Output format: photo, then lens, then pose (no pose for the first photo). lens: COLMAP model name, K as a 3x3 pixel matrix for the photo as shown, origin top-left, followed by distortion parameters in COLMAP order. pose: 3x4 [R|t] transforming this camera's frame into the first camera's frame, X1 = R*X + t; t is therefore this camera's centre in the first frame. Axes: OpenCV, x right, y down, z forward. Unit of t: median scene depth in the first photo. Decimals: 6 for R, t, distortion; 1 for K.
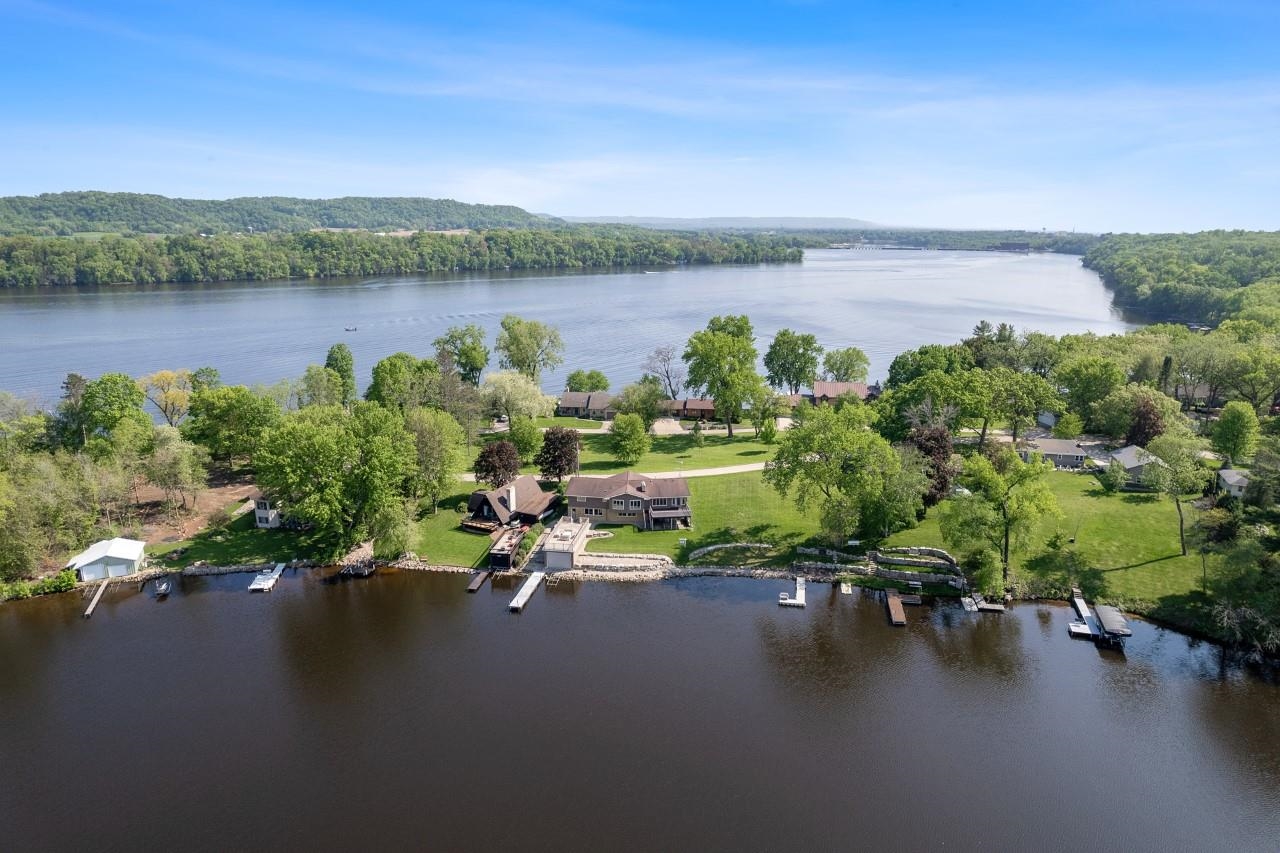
lens RADIAL K [[816.4, 0, 640.0], [0, 816.4, 426.5], [0, 0, 1]] dist [-0.073557, 0.069618]
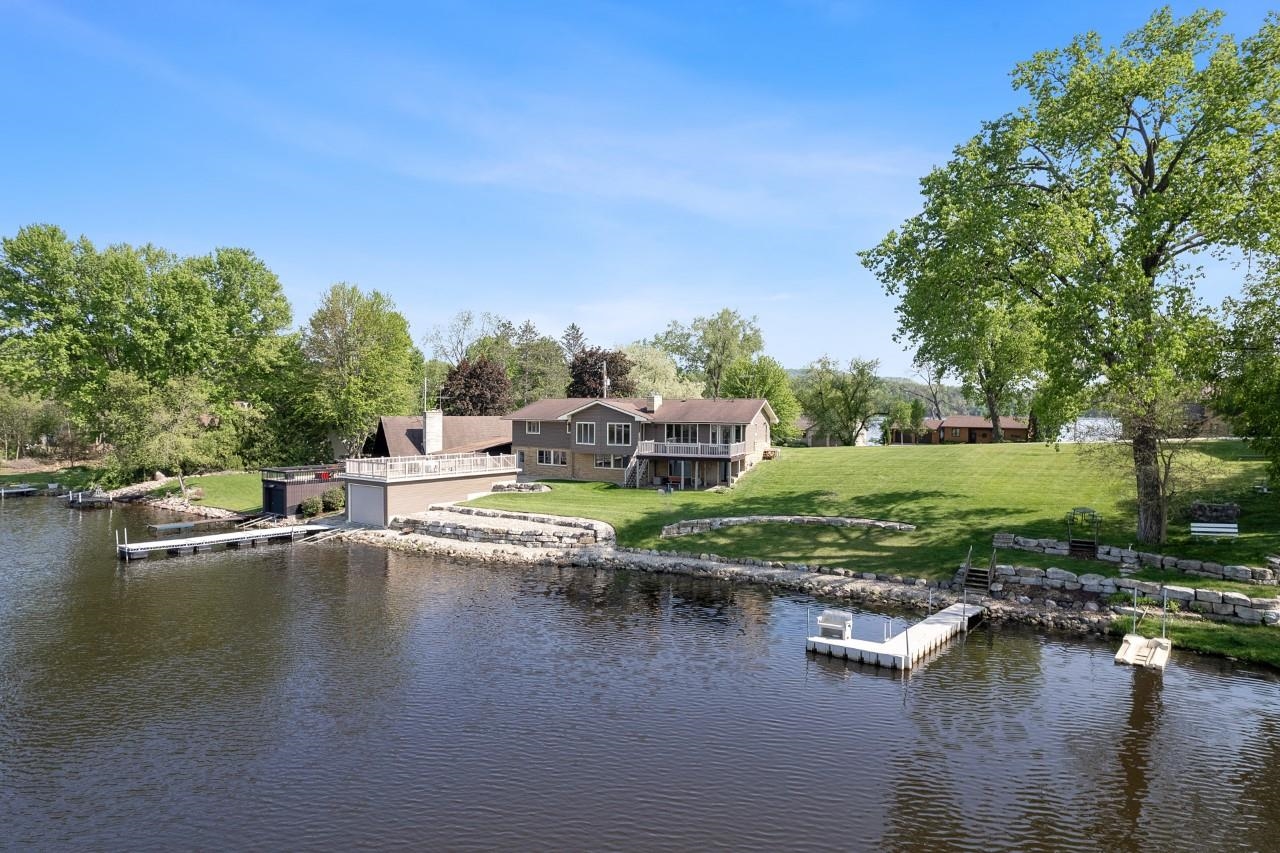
lens RADIAL K [[815.1, 0, 642.0], [0, 815.1, 430.3], [0, 0, 1]] dist [-0.078703, 0.067727]
pose [[0.887108, 0.015506, -0.461301, 0.199601], [-0.116167, 0.974764, -0.190630, 0.171561], [0.446704, 0.222697, 0.866523, 0.621652]]
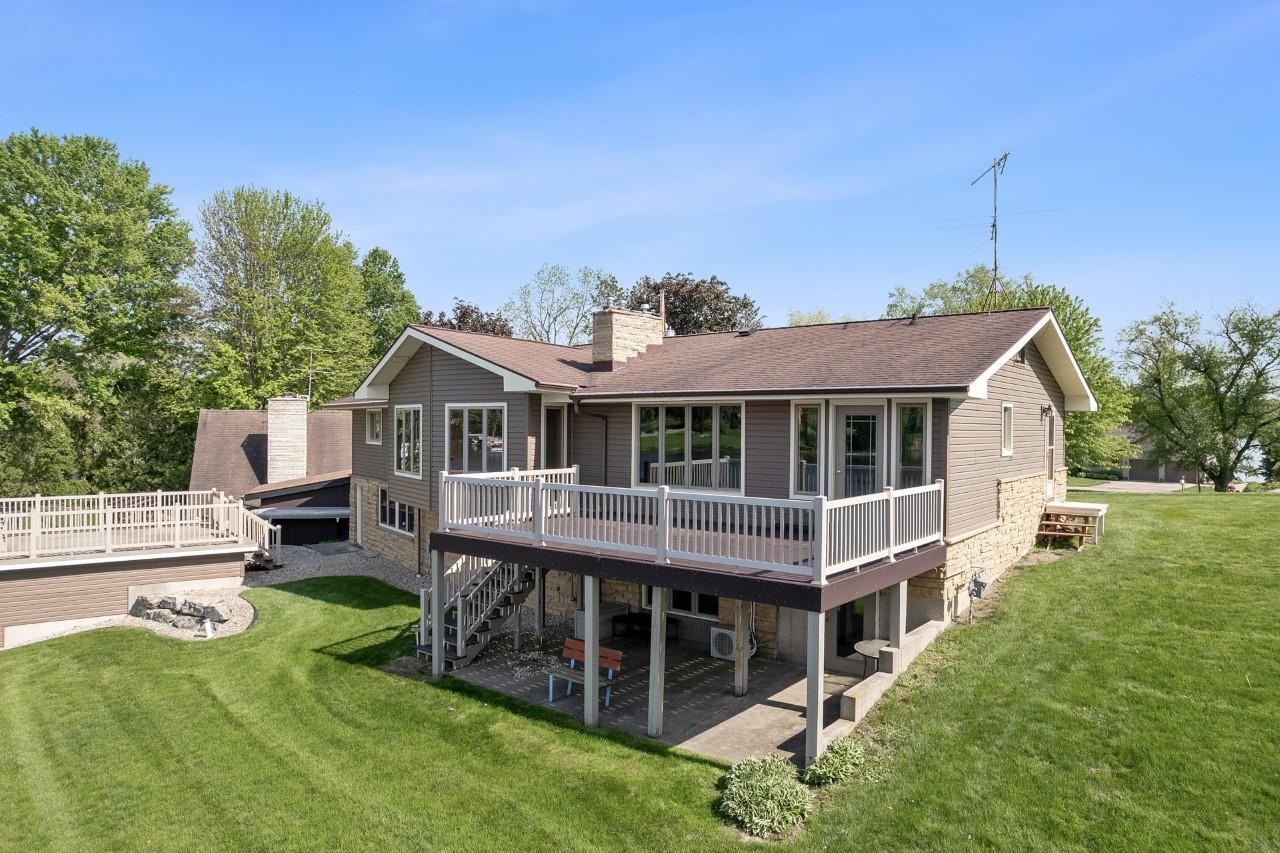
lens RADIAL K [[815.1, 0, 642.0], [0, 815.1, 430.3], [0, 0, 1]] dist [-0.078703, 0.067727]
pose [[0.700339, 0.005095, -0.713792, 0.095444], [-0.179220, 0.969198, -0.168924, 0.108065], [0.690945, 0.246230, 0.679680, 0.918876]]
